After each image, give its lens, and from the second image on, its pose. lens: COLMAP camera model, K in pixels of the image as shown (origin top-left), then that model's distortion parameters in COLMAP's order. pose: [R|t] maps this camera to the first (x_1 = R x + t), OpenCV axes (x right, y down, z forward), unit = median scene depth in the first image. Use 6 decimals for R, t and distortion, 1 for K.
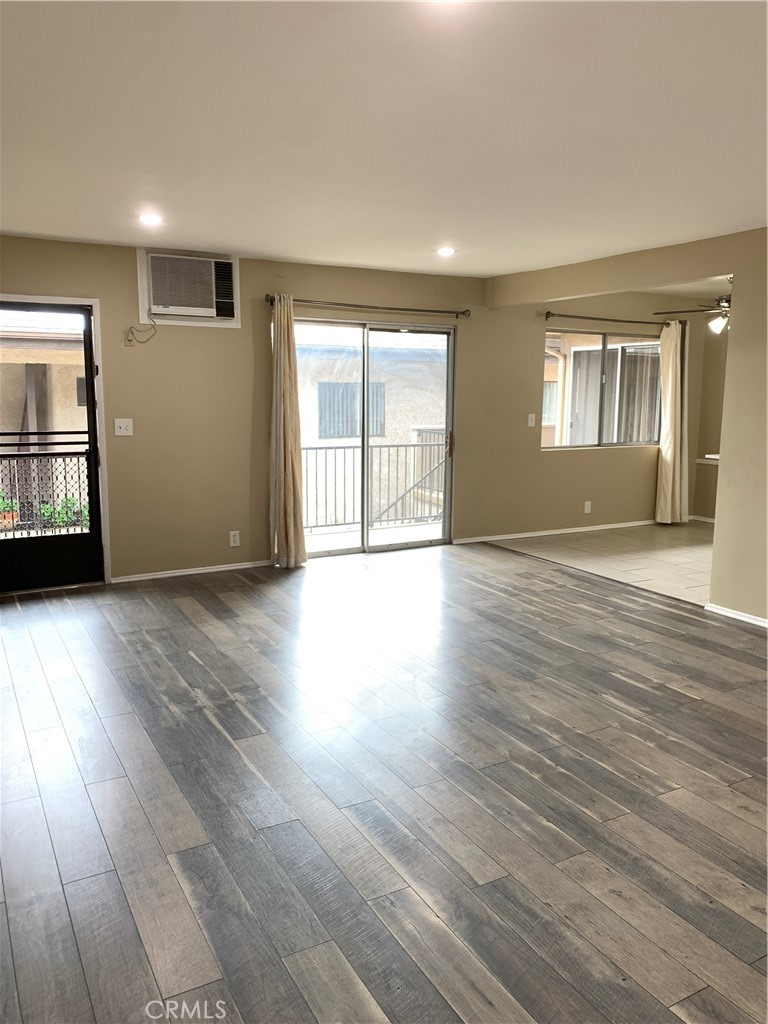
lens RADIAL K [[778.2, 0, 392.2], [0, 778.2, 511.7], [0, 0, 1]] dist [0.049832, -0.047841]
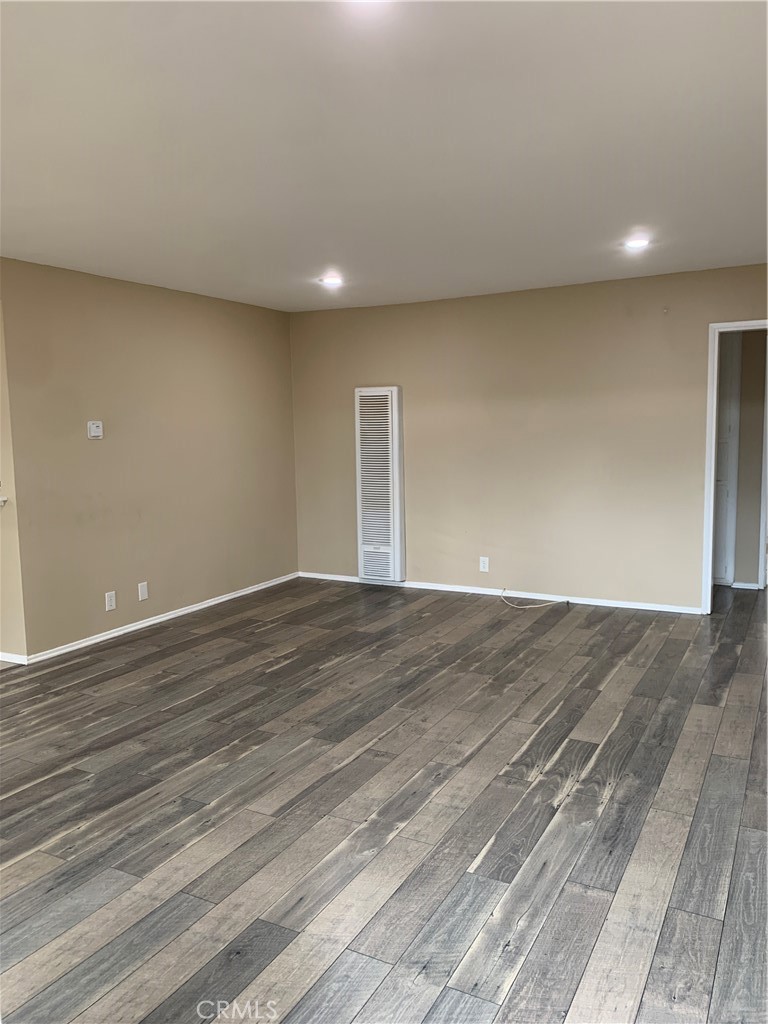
lens RADIAL K [[778.2, 0, 390.5], [0, 778.2, 510.7], [0, 0, 1]] dist [0.049832, -0.047841]
pose [[-0.532666, -0.093502, 0.841145, -0.631351], [0.149471, 0.967862, 0.202242, -0.186606], [-0.833022, 0.233454, -0.501571, 1.169909]]
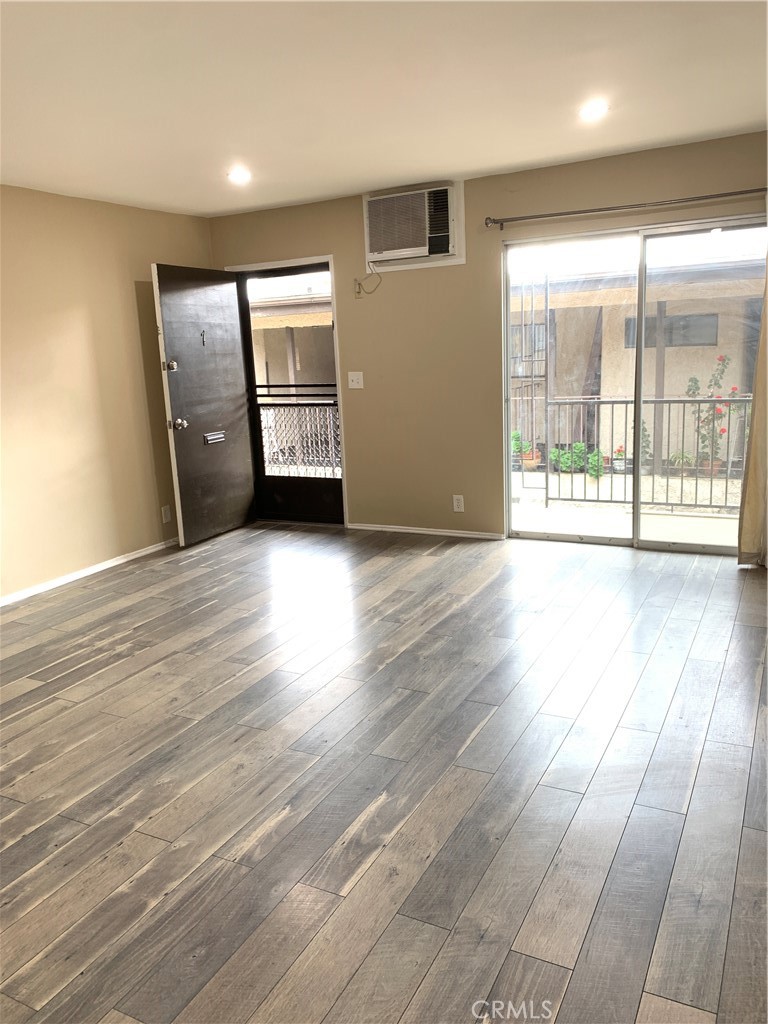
lens RADIAL K [[778.2, 0, 383.4], [0, 778.2, 510.5], [0, 0, 1]] dist [0.049832, -0.047841]
pose [[0.530636, 0.142951, -0.835458, 0.655378], [-0.077117, 0.989730, 0.120367, -0.076329], [0.844084, 0.000557, 0.536211, 0.575520]]
